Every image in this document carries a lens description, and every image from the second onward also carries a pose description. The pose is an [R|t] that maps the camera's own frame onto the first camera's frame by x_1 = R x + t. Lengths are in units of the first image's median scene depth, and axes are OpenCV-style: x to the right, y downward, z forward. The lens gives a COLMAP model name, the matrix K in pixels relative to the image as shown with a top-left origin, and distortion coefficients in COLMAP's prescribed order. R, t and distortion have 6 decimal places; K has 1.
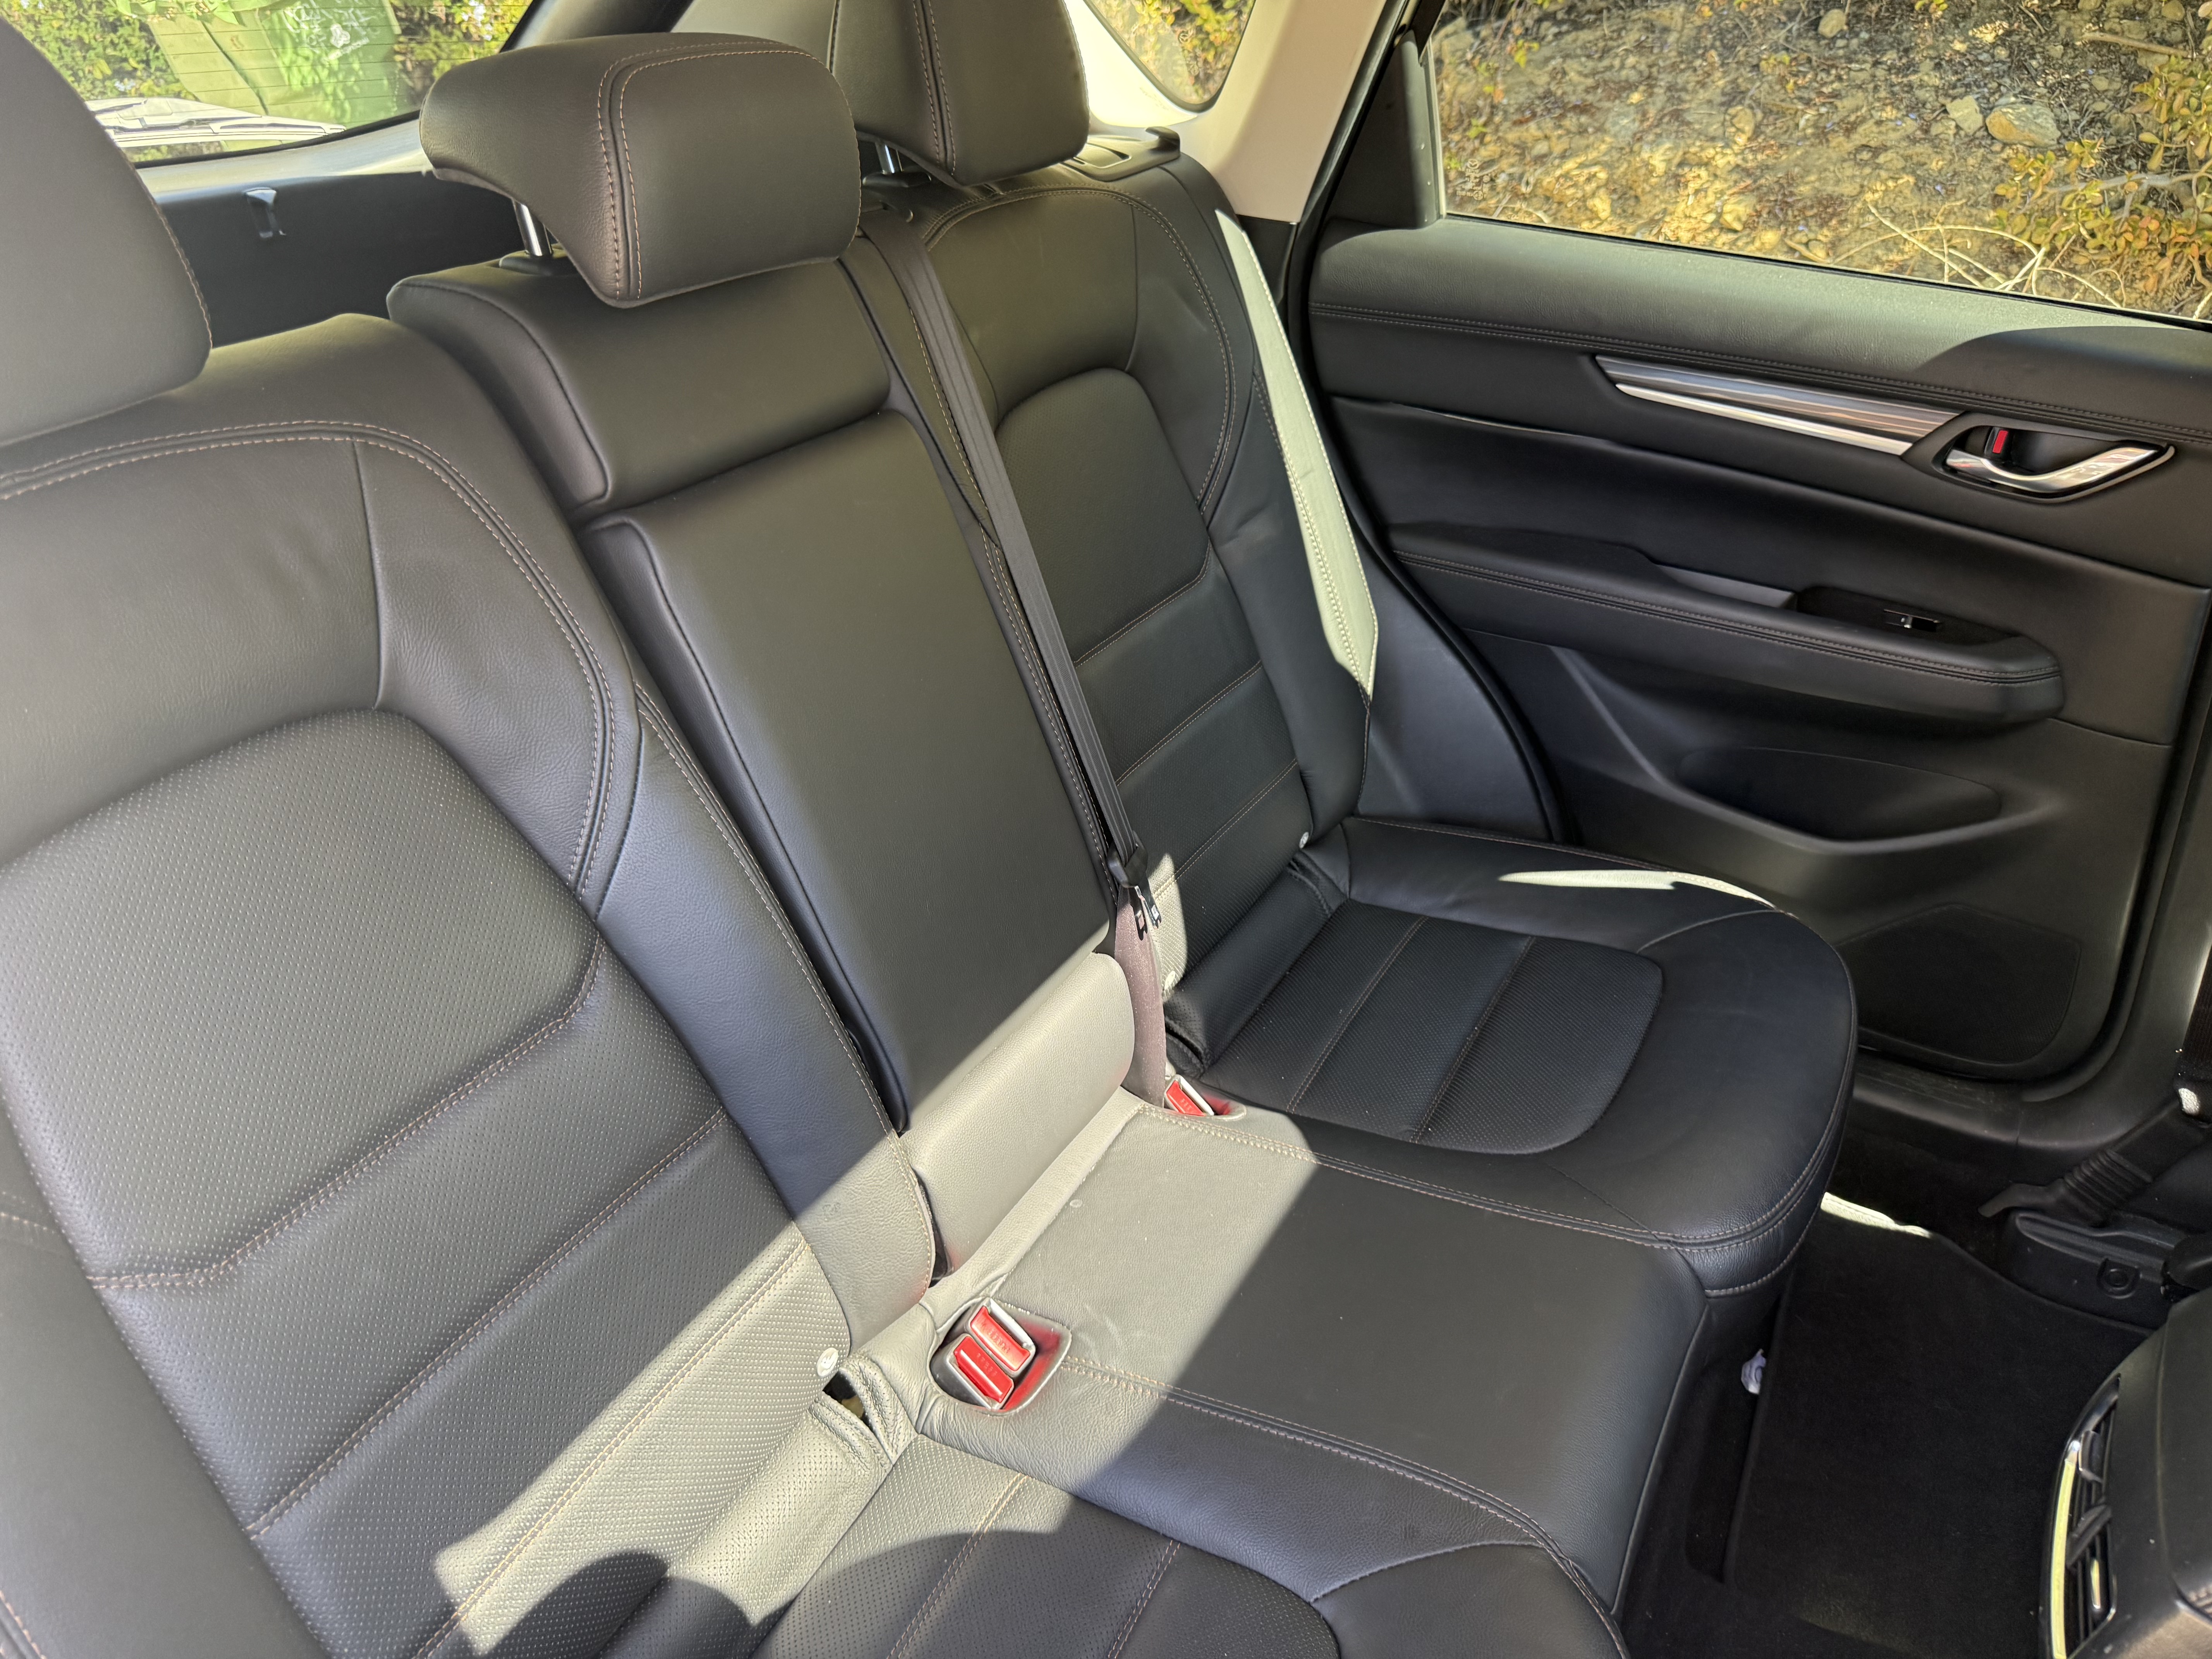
lens RADIAL K [[1560.9, 0, 1102.9], [0, 1560.9, 822.6], [0, 0, 1]] dist [0.012222, -0.021238]
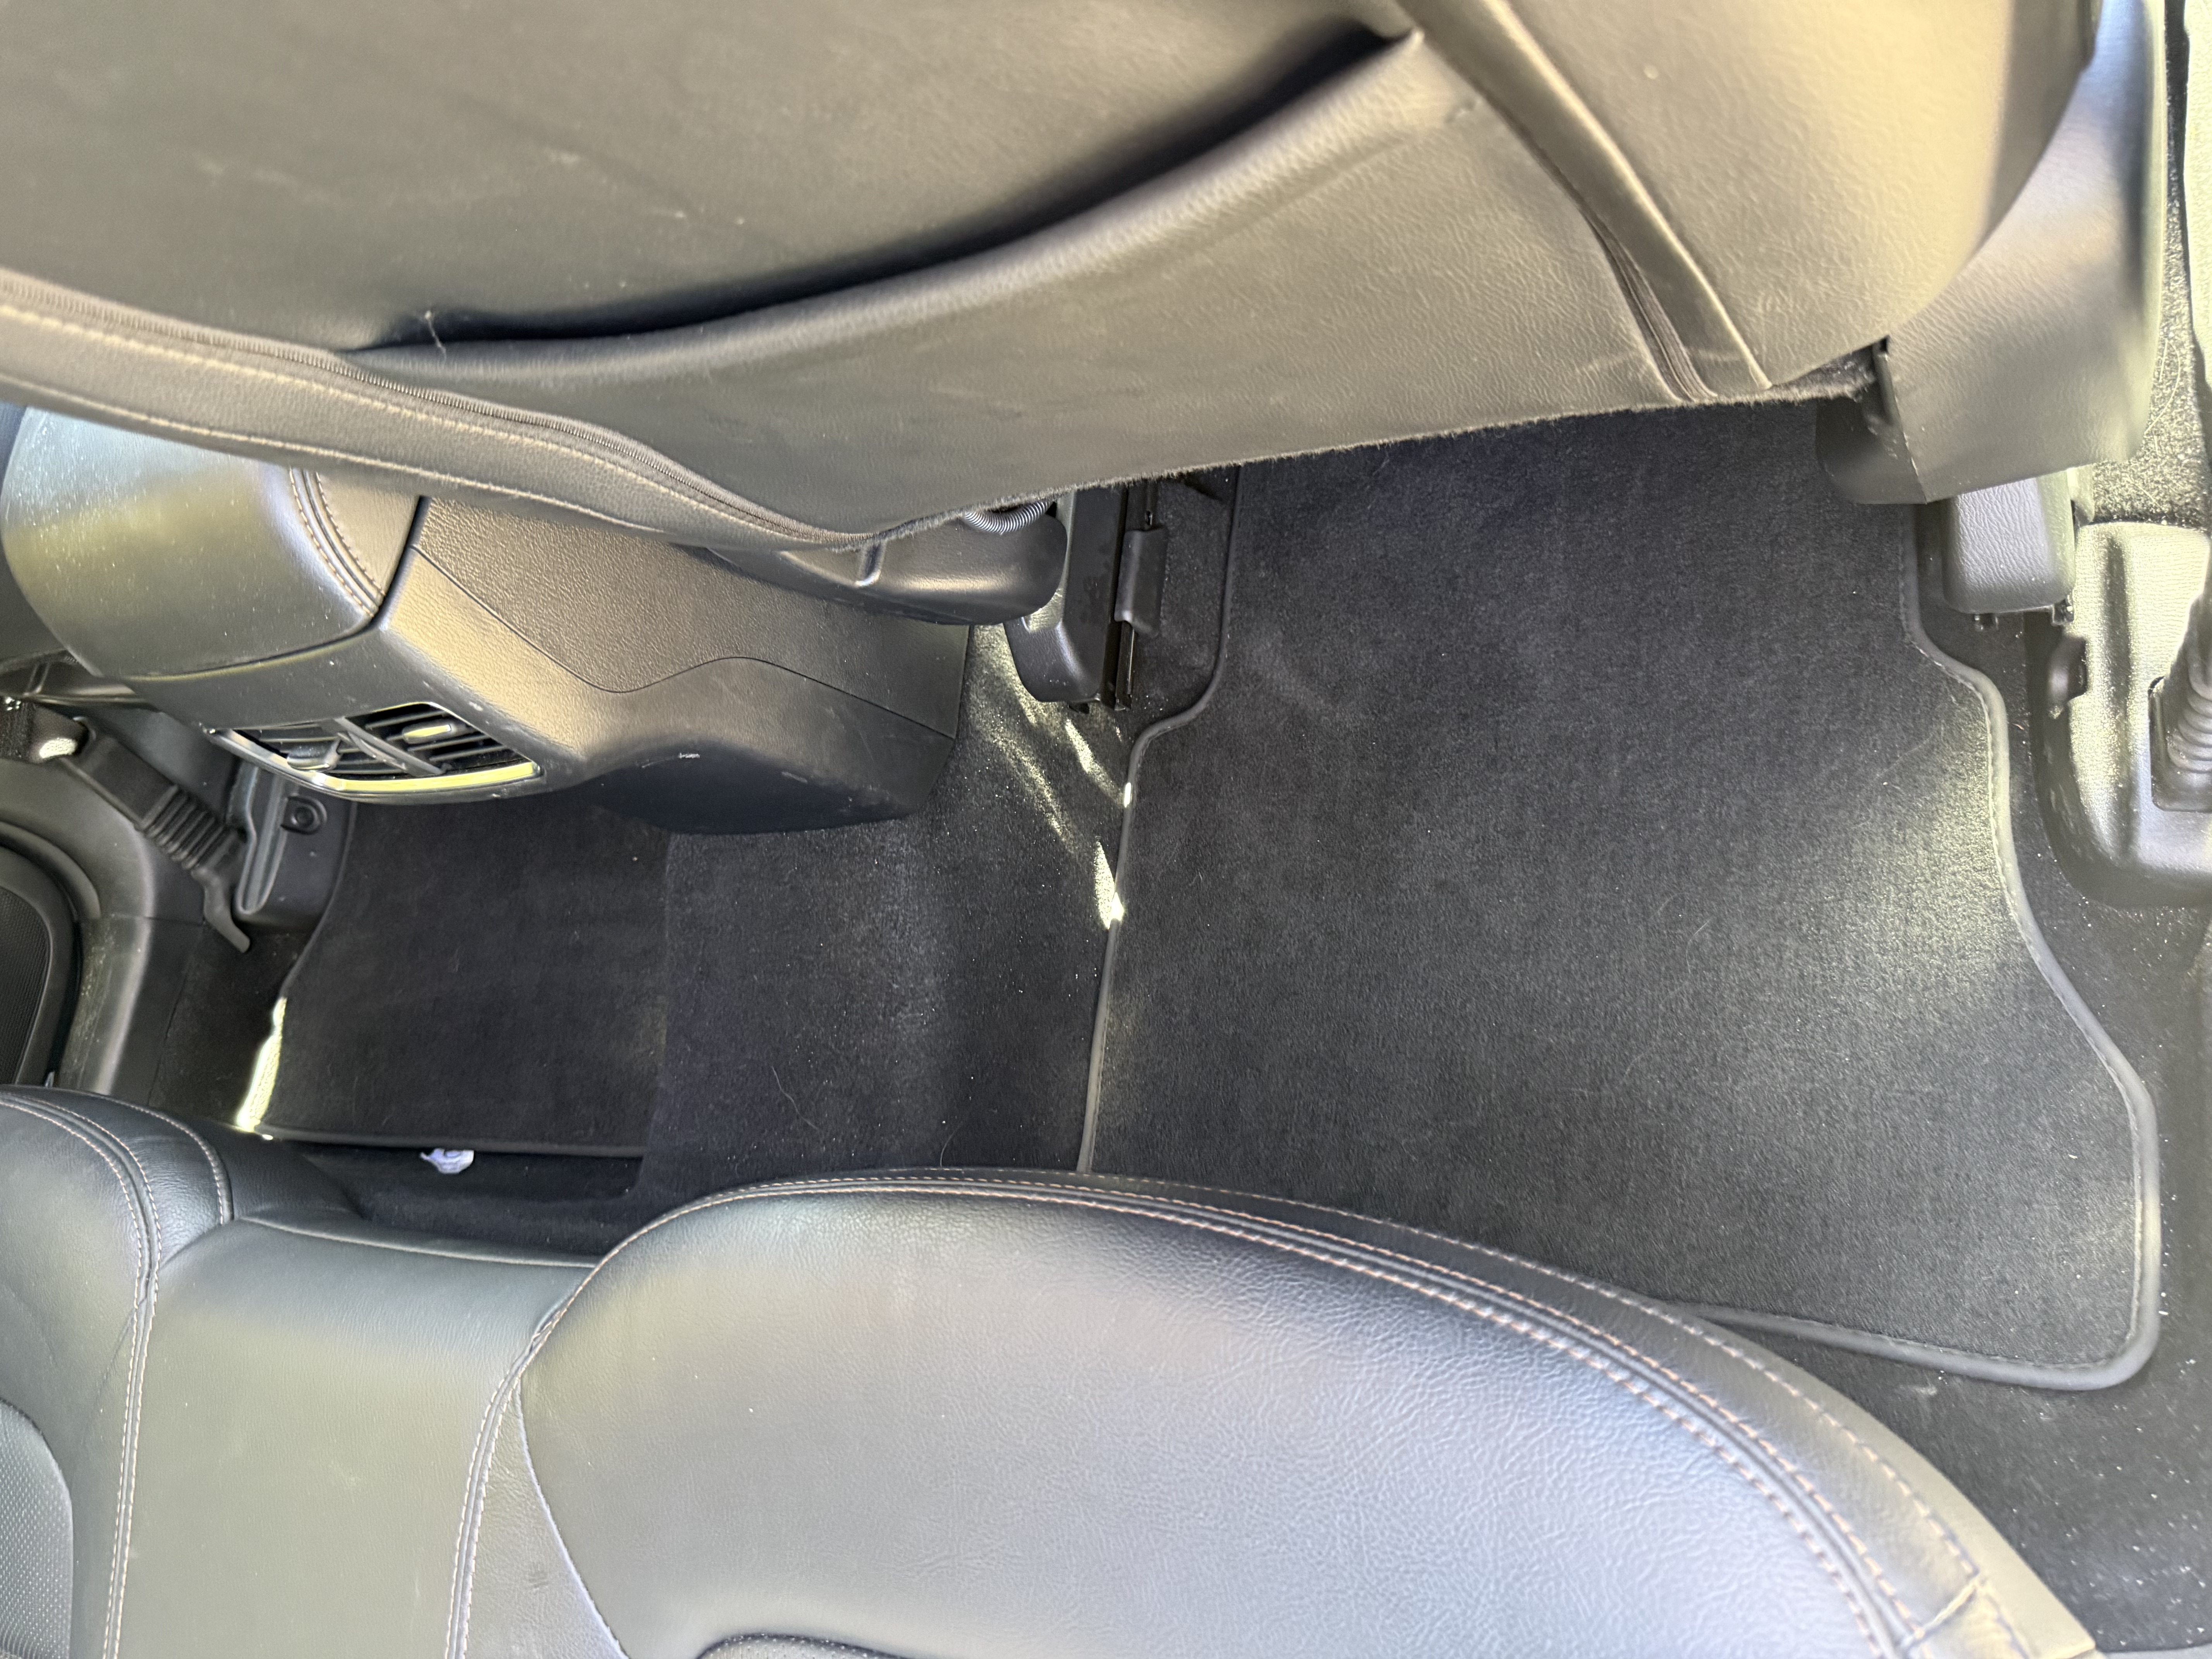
lens RADIAL K [[1560.9, 0, 1142.8], [0, 1560.9, 774.2], [0, 0, 1]] dist [0.012222, -0.021238]
pose [[-0.347630, -0.794017, 0.498689, 0.012227], [0.821440, -0.001458, 0.570293, 0.072987], [-0.452095, 0.607894, 0.652744, 0.062669]]
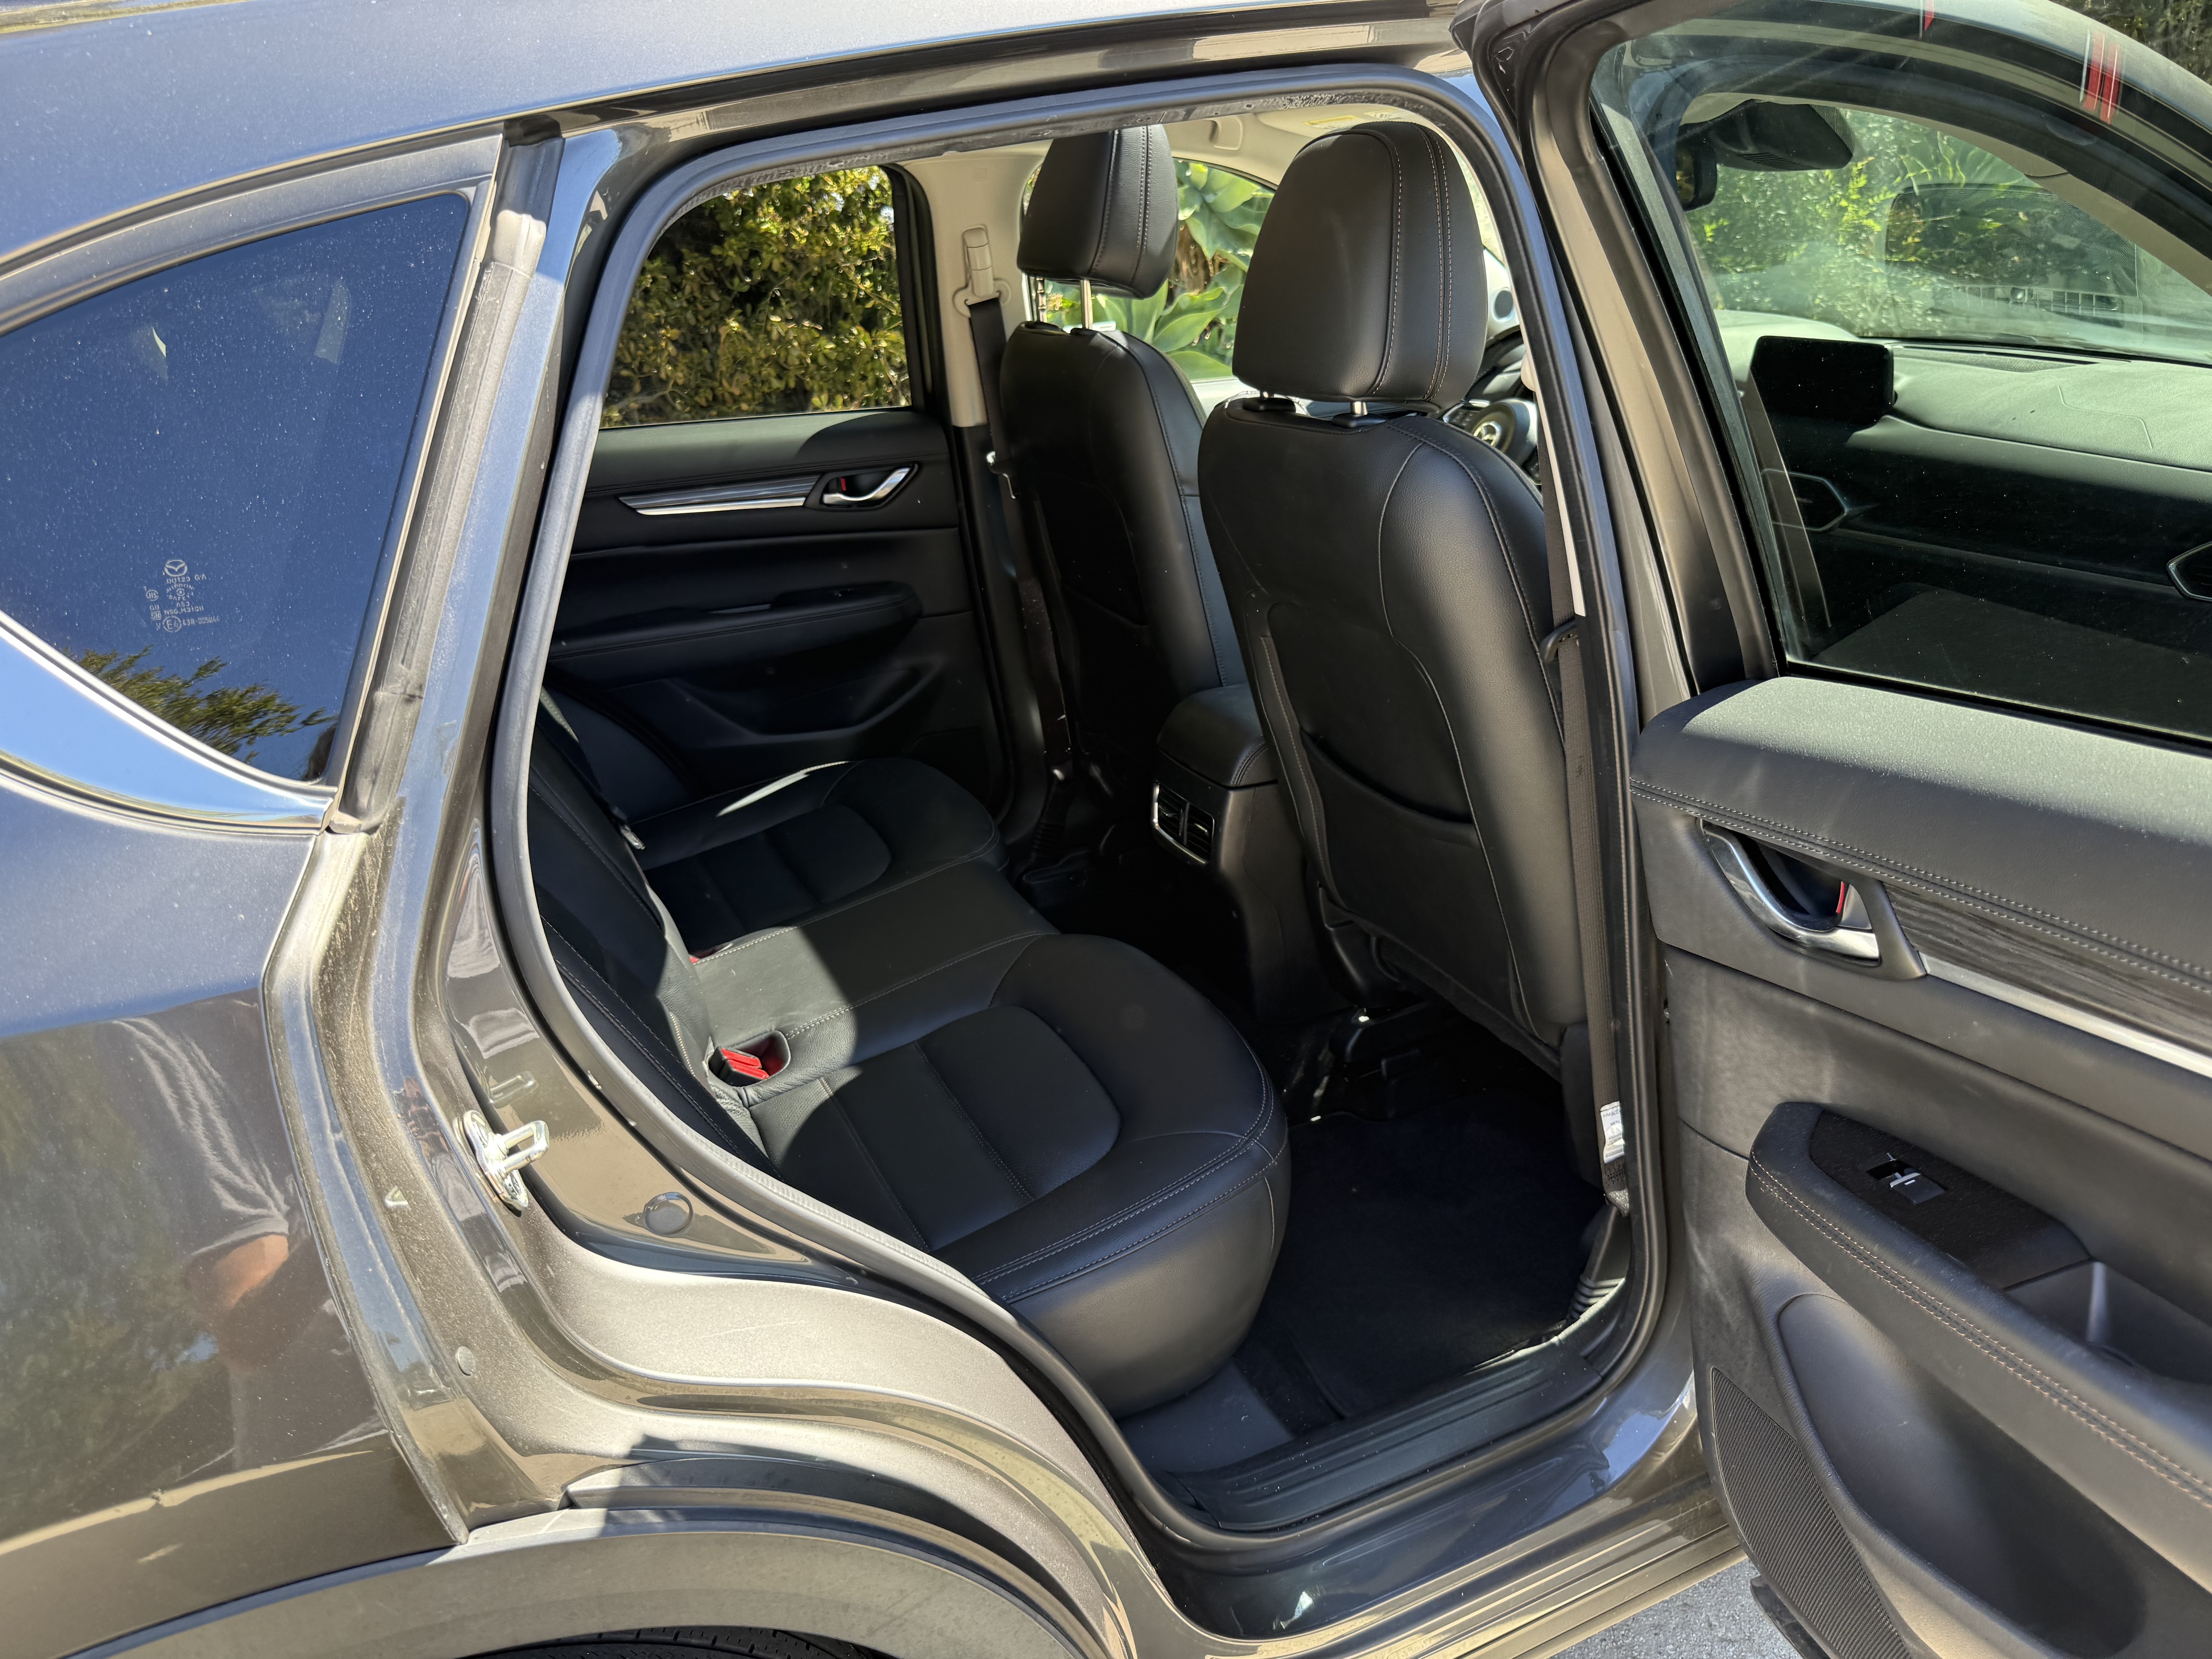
lens RADIAL K [[1560.9, 0, 1094.8], [0, 1560.9, 832.7], [0, 0, 1]] dist [0.012222, -0.021238]
pose [[0.580491, -0.357184, 0.731744, -0.289895], [0.475175, 0.878365, 0.051798, 0.064372], [-0.661240, 0.317638, 0.679608, -0.130870]]
